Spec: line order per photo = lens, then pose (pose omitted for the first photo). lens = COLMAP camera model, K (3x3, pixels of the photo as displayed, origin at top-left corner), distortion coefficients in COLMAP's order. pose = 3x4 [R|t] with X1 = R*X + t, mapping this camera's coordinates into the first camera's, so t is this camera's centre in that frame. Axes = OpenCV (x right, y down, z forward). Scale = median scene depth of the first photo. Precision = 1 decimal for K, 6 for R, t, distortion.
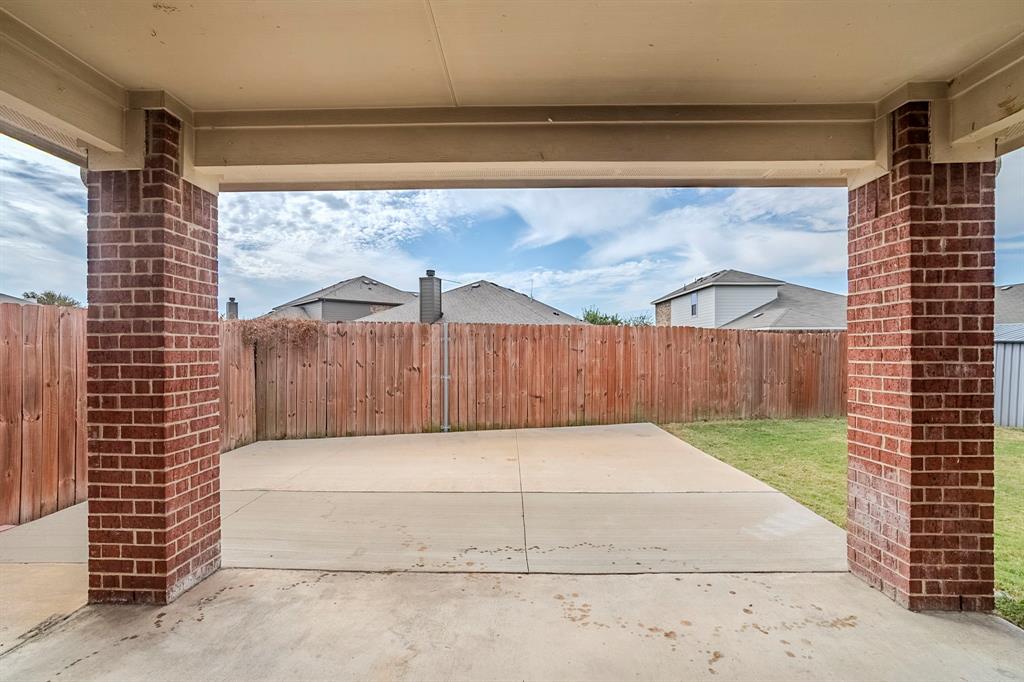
lens RADIAL K [[461.7, 0, 508.9], [0, 461.7, 353.9], [0, 0, 1]] dist [-0.059528, 0.025732]
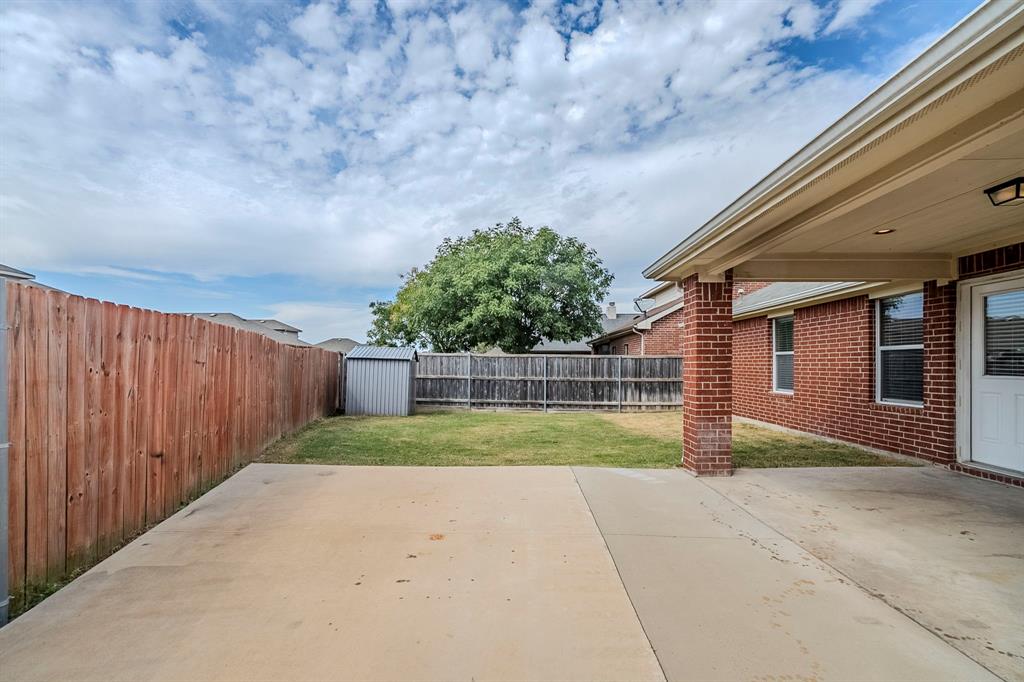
lens RADIAL K [[461.7, 0, 508.9], [0, 461.7, 353.9], [0, 0, 1]] dist [-0.059528, 0.025732]
pose [[0.013693, 0.024397, 0.999609, -0.431775], [0.010972, 0.999638, -0.024548, -0.000946], [-0.999846, 0.011304, 0.013420, 0.624668]]
